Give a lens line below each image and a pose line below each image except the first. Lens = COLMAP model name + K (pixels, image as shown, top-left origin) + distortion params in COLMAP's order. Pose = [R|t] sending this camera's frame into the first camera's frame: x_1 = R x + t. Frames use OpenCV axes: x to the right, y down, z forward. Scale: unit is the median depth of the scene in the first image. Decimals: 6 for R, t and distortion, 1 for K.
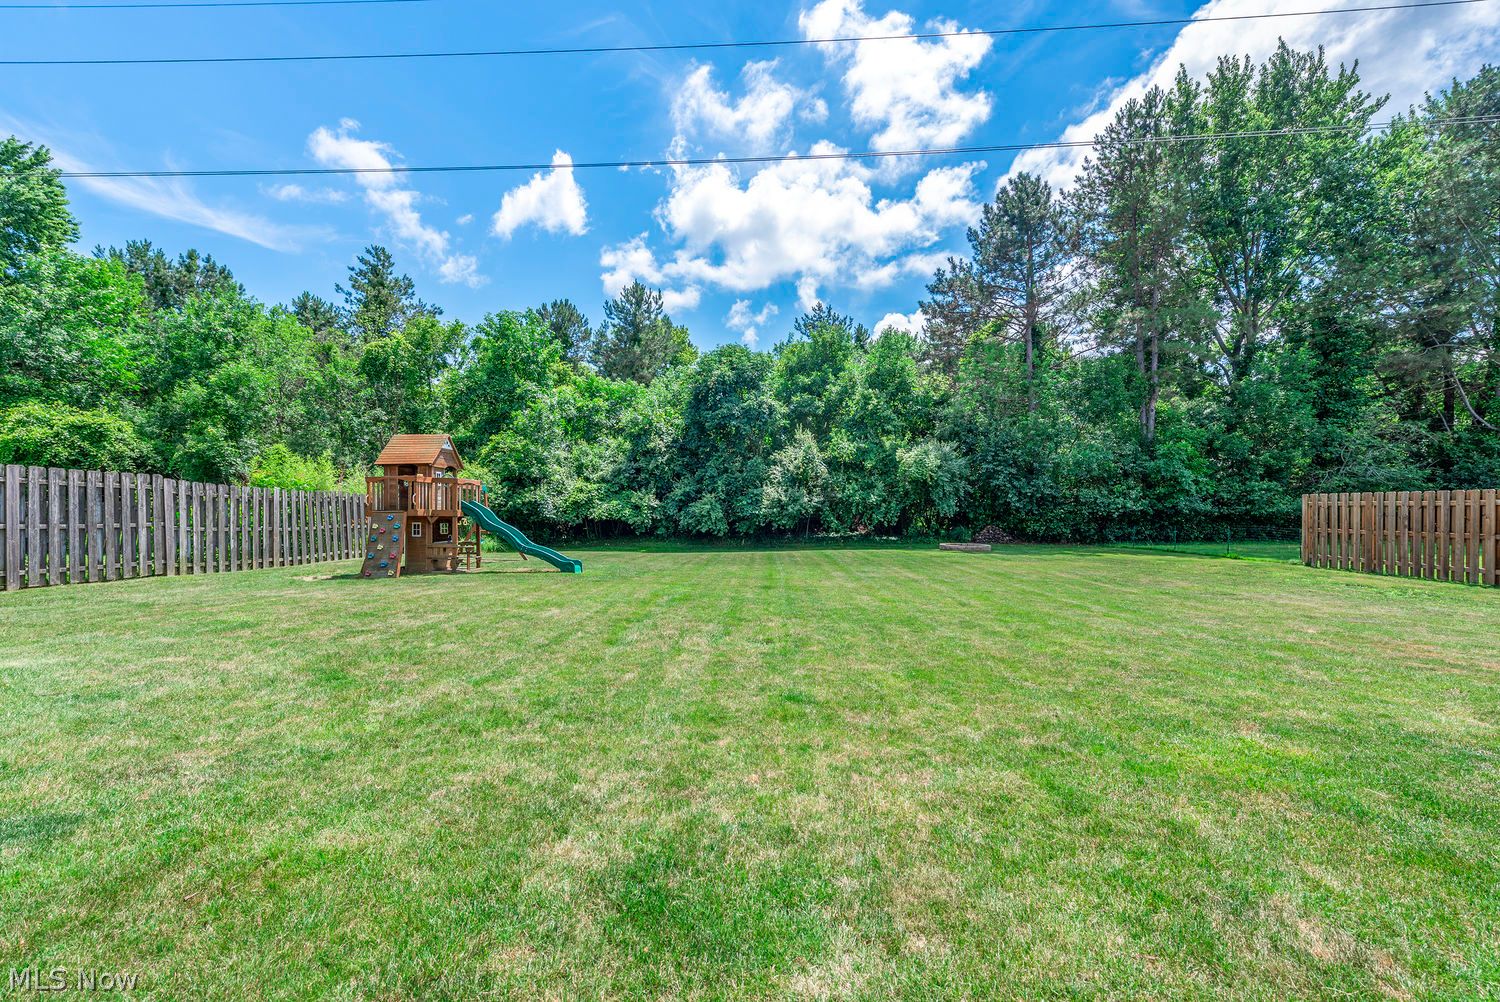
lens RADIAL K [[621.6, 0, 750.0], [0, 621.6, 501.0], [0, 0, 1]] dist [0.000137, 0.000089]
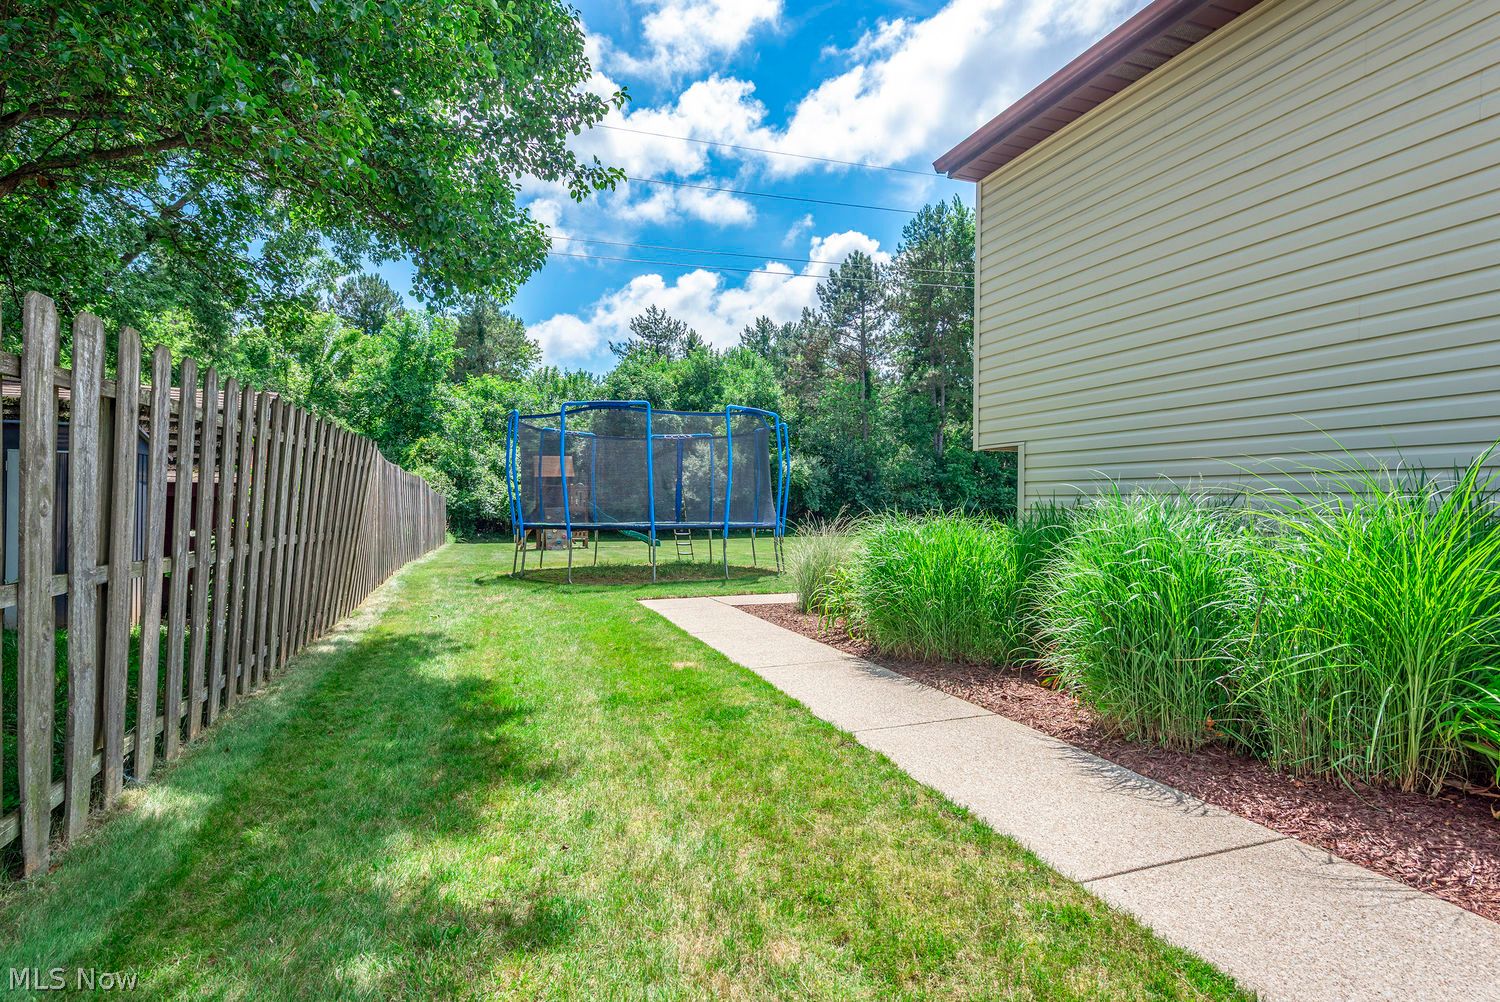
lens RADIAL K [[755.3, 0, 750.0], [0, 755.3, 501.0], [0, 0, 1]] dist [0.000754, 0.000226]
pose [[0.930612, 0.000409, 0.366007, -0.396978], [-0.002946, 0.999975, 0.006374, -0.007887], [-0.365996, -0.007010, 0.930590, -0.452309]]
